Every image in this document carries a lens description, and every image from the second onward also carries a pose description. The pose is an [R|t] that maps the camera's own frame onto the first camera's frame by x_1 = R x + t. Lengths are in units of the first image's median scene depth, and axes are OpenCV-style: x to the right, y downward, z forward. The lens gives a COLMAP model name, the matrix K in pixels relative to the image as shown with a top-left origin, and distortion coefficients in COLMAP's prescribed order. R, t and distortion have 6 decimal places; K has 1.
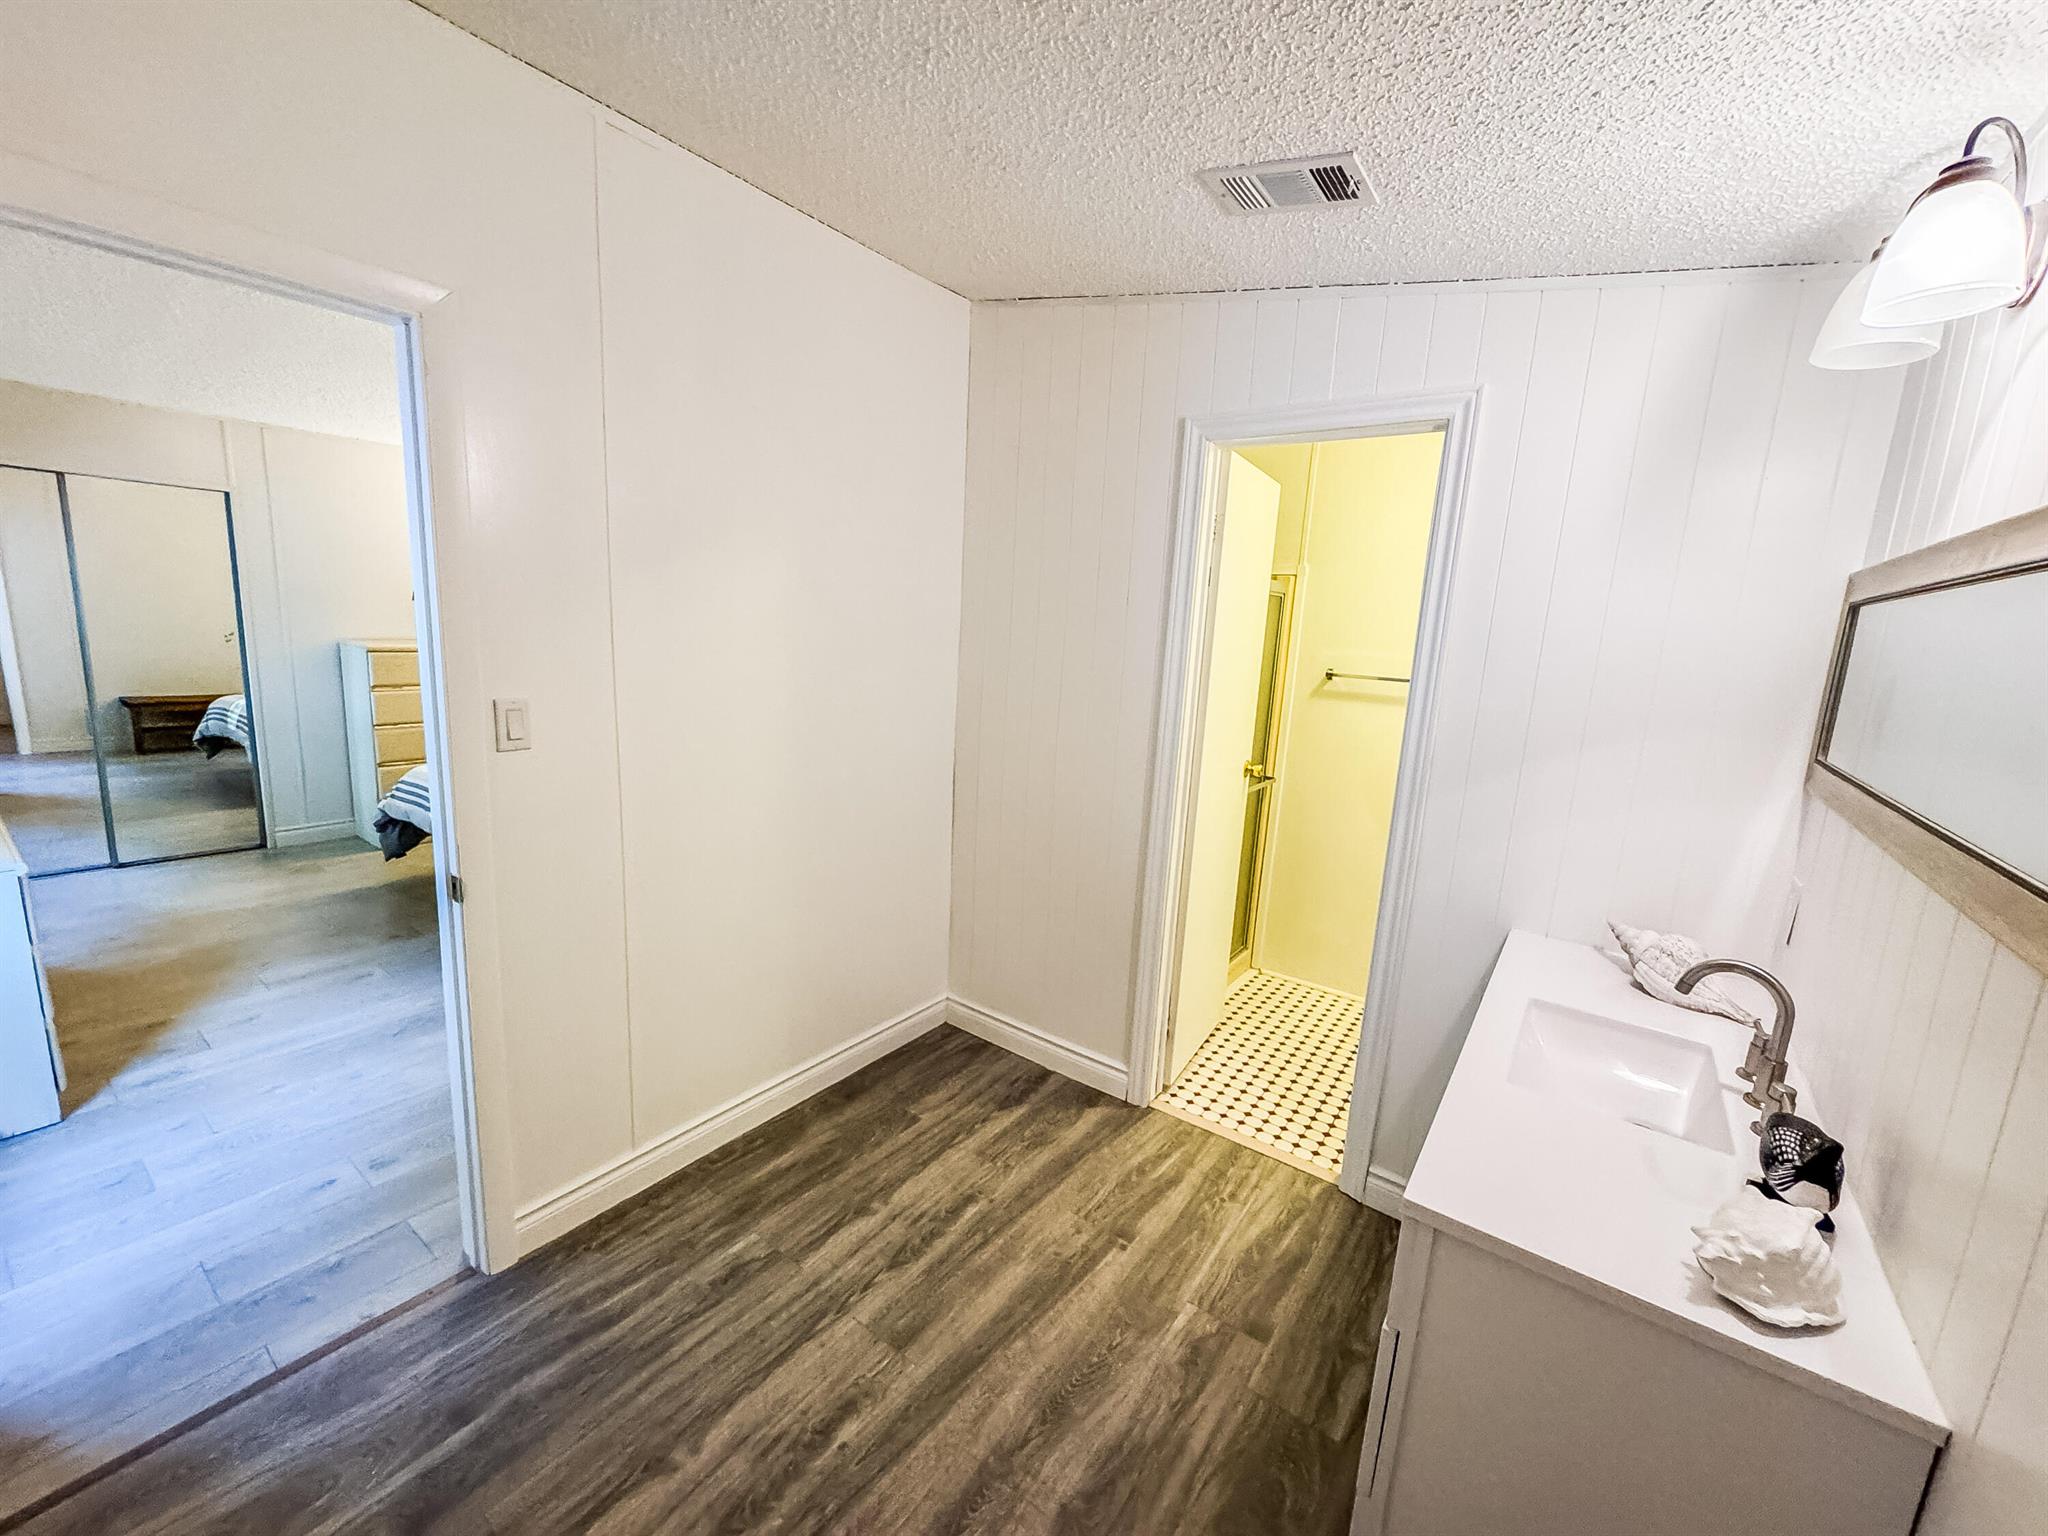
lens RADIAL K [[813.3, 0, 1015.1], [0, 813.3, 759.8], [0, 0, 1]] dist [-0.005801, 0.001007]
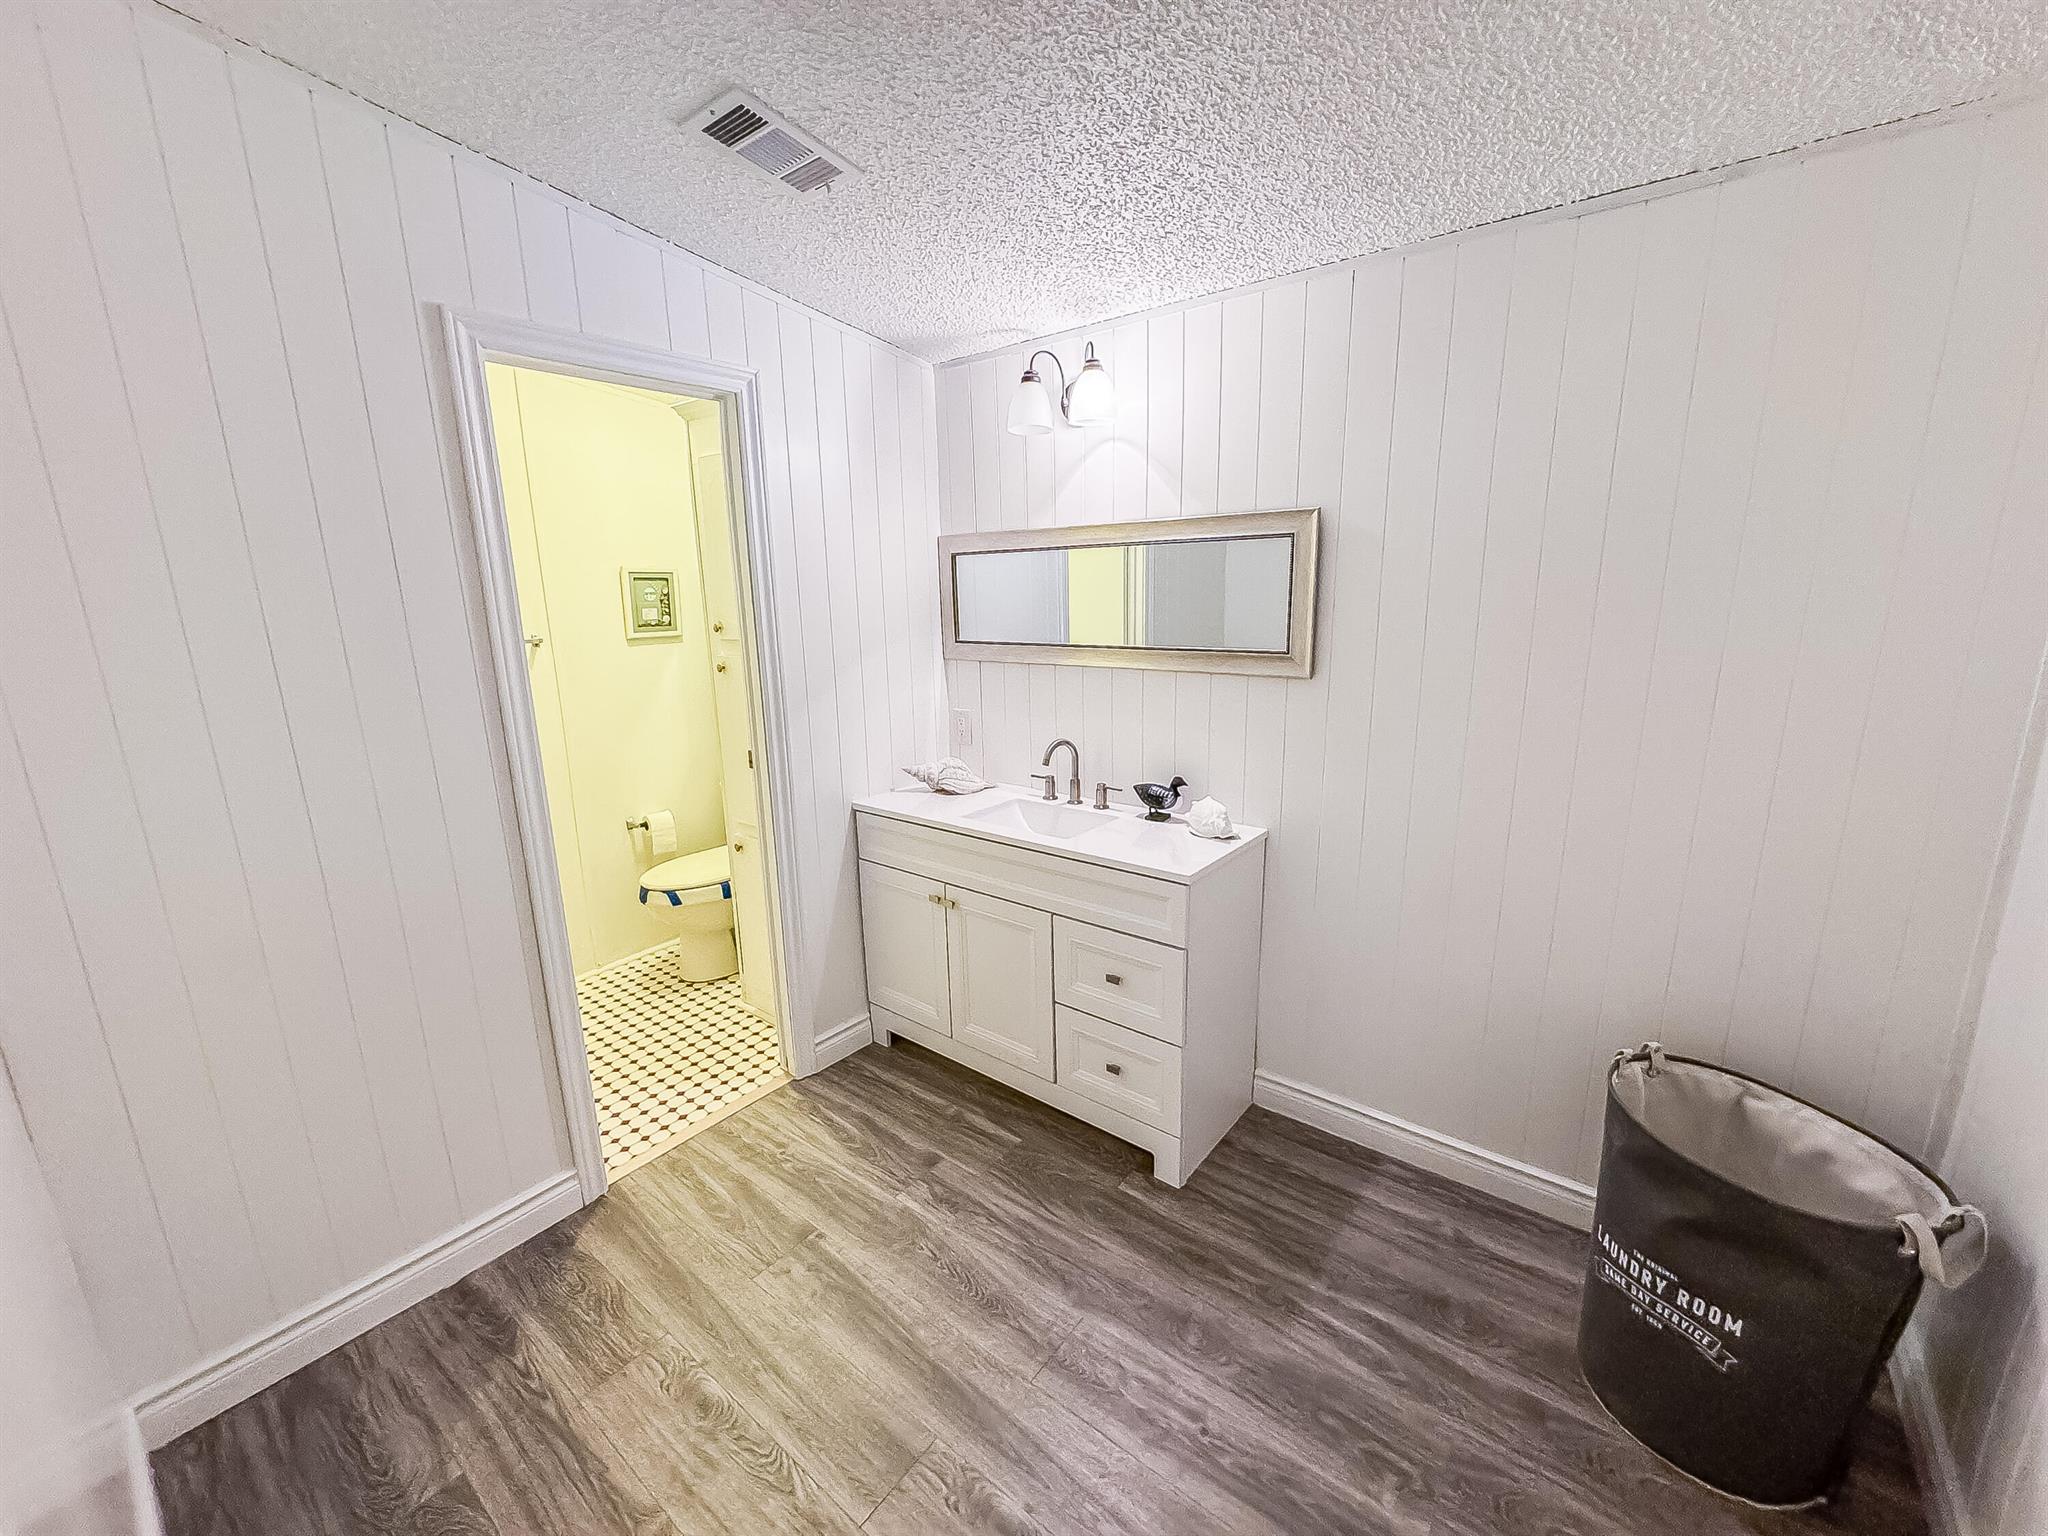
lens RADIAL K [[813.3, 0, 1025.0], [0, 813.3, 762.8], [0, 0, 1]] dist [-0.005801, 0.001007]
pose [[0.041349, -0.263119, 0.963877, -0.659481], [0.197948, 0.947737, 0.250221, -0.133037], [-0.979340, 0.180451, 0.091272, 0.583818]]
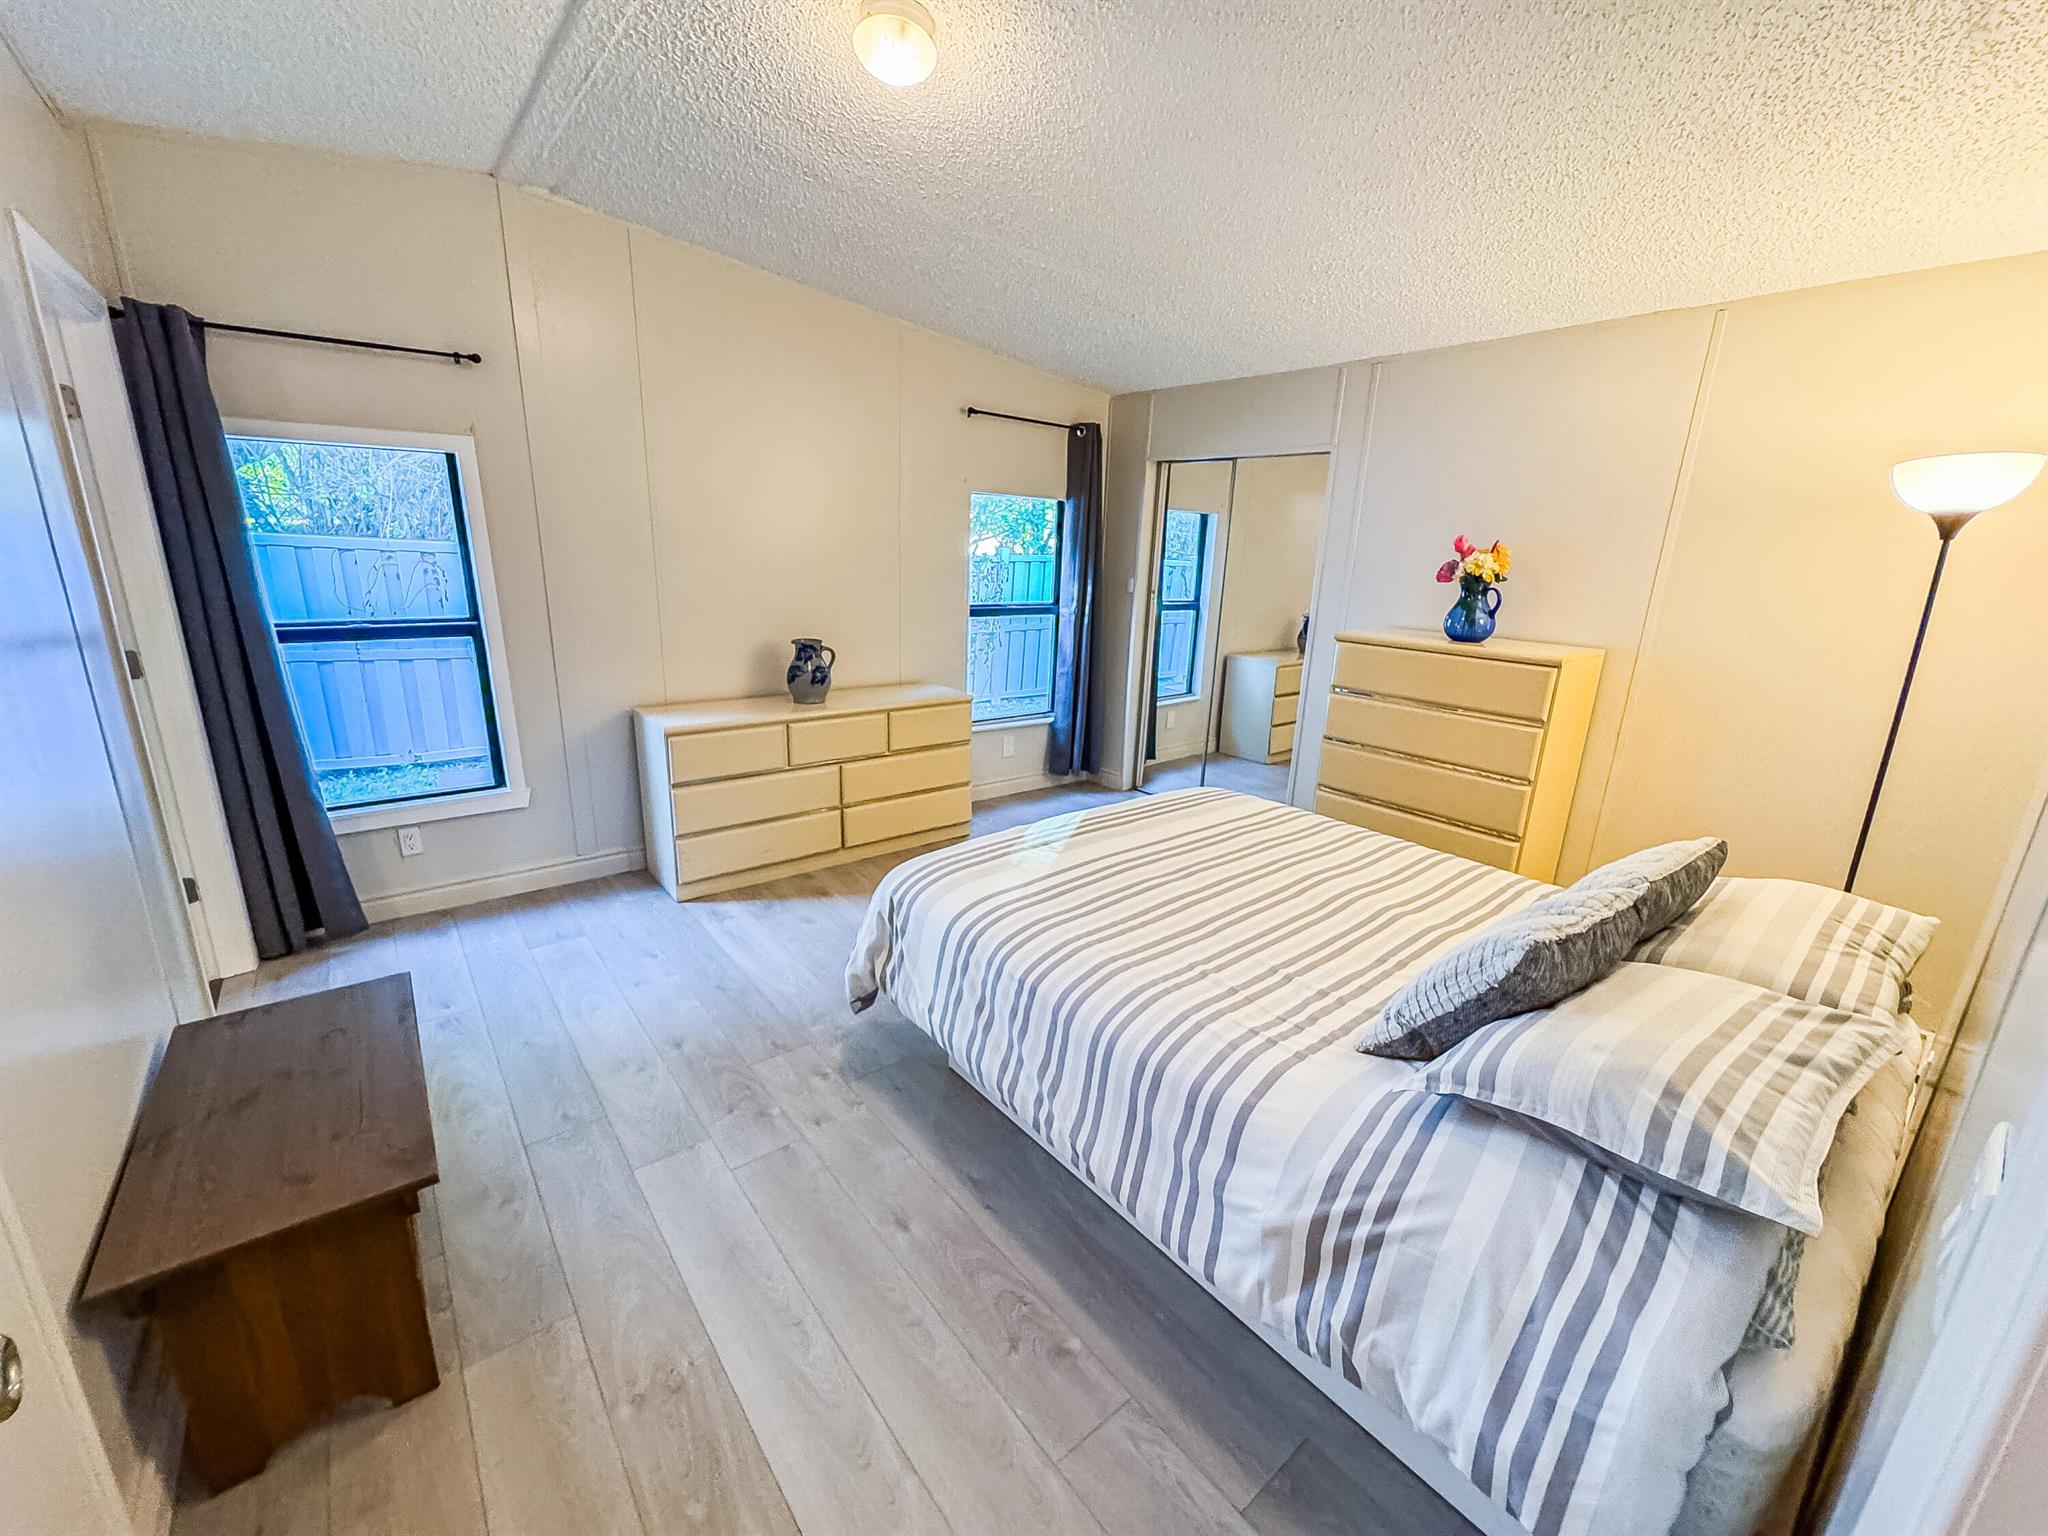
lens RADIAL K [[813.3, 0, 1012.8], [0, 813.3, 769.8], [0, 0, 1]] dist [-0.005801, 0.001007]
pose [[-0.259649, 0.201765, -0.944391, 0.008569], [-0.213203, 0.941823, 0.259834, -0.336714], [0.941874, 0.268812, -0.201526, 2.075923]]
